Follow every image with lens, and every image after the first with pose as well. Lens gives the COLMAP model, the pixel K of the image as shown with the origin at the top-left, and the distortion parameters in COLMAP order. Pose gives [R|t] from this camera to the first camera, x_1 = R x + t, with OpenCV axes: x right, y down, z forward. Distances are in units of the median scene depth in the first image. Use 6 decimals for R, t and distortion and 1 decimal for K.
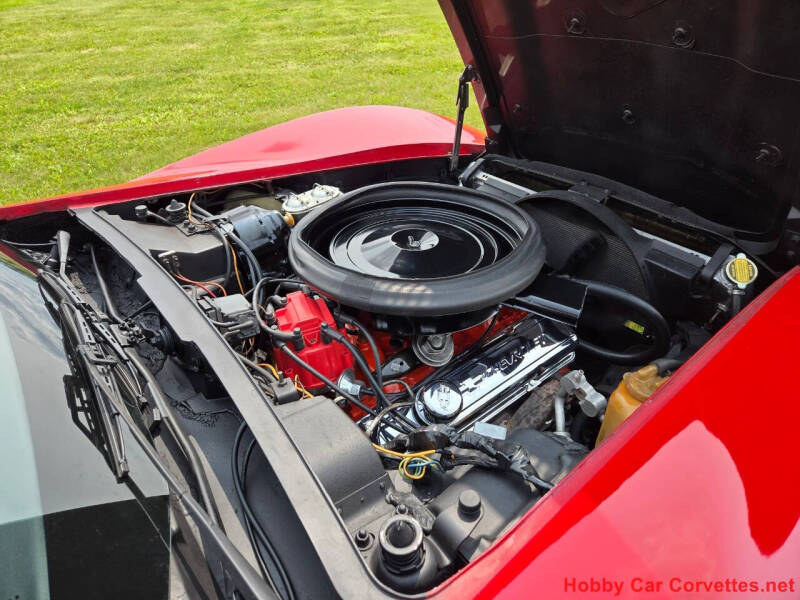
lens RADIAL K [[617.0, 0, 400.0], [0, 617.0, 300.0], [0, 0, 1]] dist [0.081918, -0.080796]
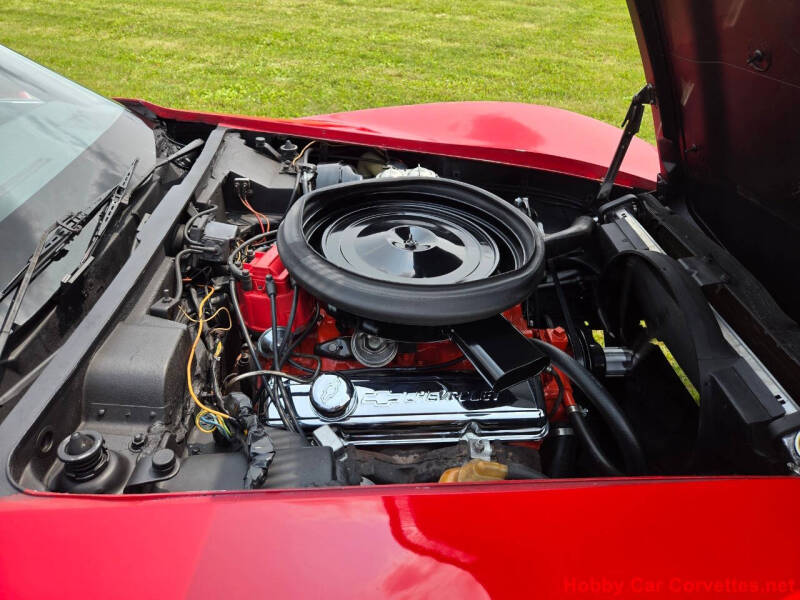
lens RADIAL K [[617.0, 0, 400.0], [0, 617.0, 300.0], [0, 0, 1]] dist [0.081918, -0.080796]
pose [[0.781541, 0.379262, -0.495332, 0.396525], [-0.369830, 0.921090, 0.121731, -0.090303], [0.502413, 0.088051, 0.860133, 0.132058]]
